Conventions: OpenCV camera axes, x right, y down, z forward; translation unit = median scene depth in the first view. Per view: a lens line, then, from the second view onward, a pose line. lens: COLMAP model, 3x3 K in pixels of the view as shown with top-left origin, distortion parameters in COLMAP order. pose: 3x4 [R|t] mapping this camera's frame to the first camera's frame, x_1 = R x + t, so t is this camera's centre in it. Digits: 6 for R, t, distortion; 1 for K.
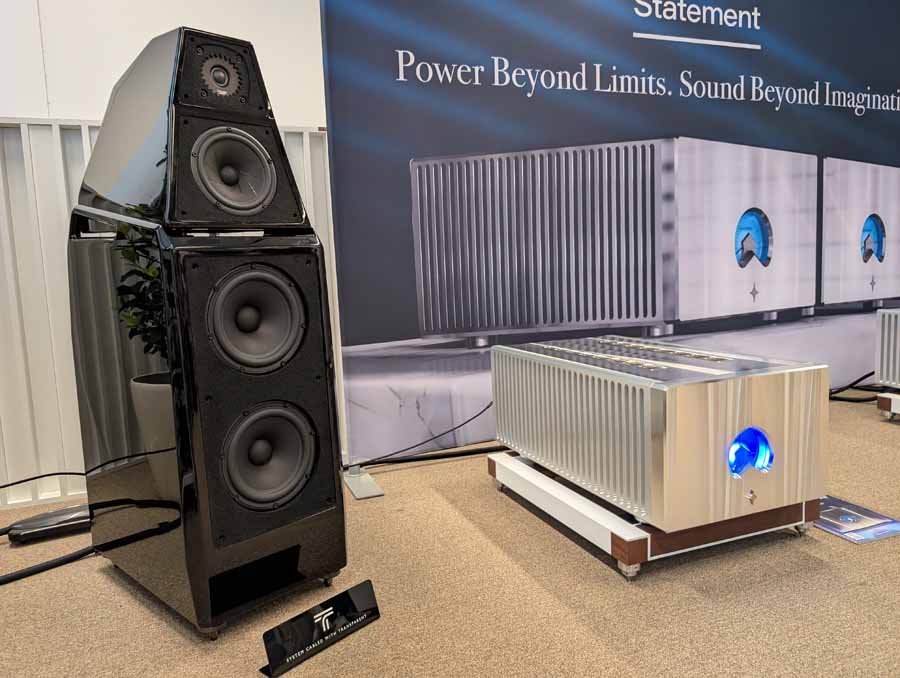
lens RADIAL K [[663.5, 0, 448.0], [0, 663.5, 336.1], [0, 0, 1]] dist [0.010102, -0.023783]
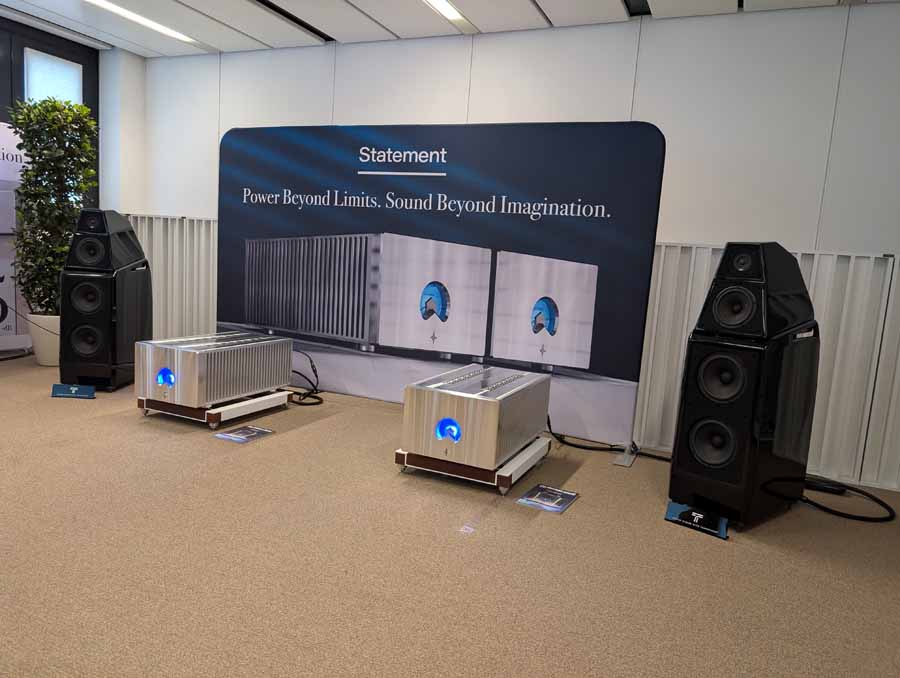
lens RADIAL K [[663.5, 0, 466.1], [0, 663.5, 364.0], [0, 0, 1]] dist [0.010102, -0.023783]
pose [[0.705297, 0.203790, -0.678989, 1.833869], [-0.176240, 0.978125, 0.110504, -0.220898], [0.686655, 0.041727, 0.725785, -0.033655]]
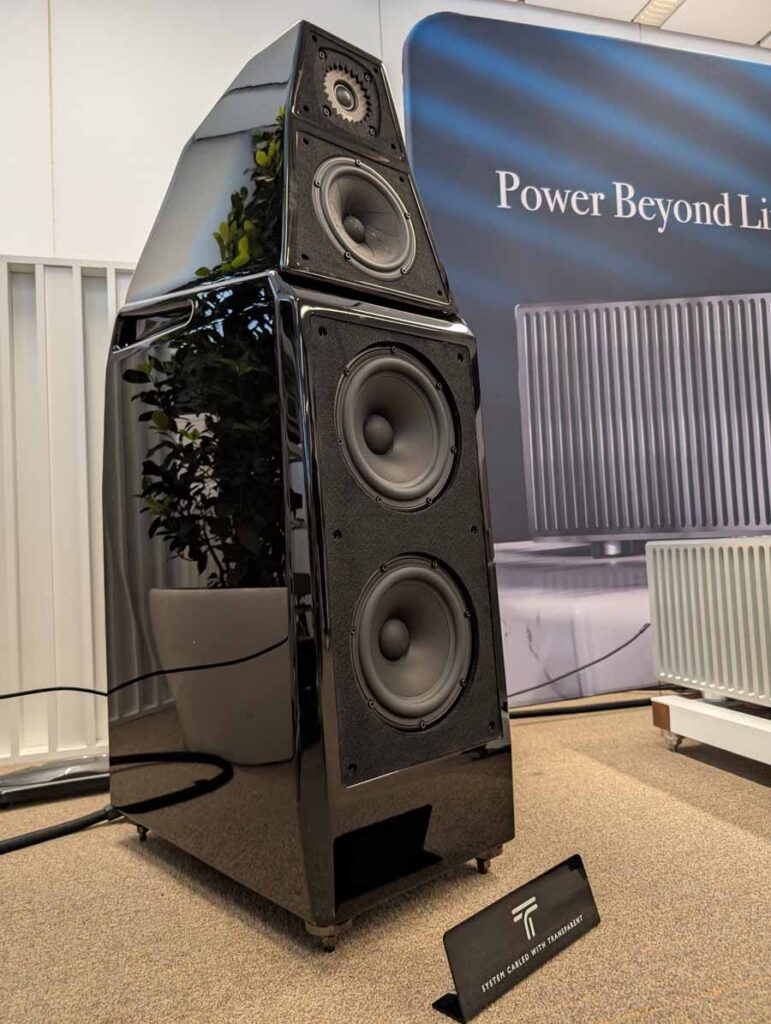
lens RADIAL K [[754.9, 0, 371.4], [0, 754.9, 510.5], [0, 0, 1]] dist [0.010102, -0.023783]
pose [[0.996320, -0.010638, -0.085052, -0.141626], [-0.002712, 0.987860, -0.155324, 0.096973], [0.085672, 0.154983, 0.984195, 0.155619]]
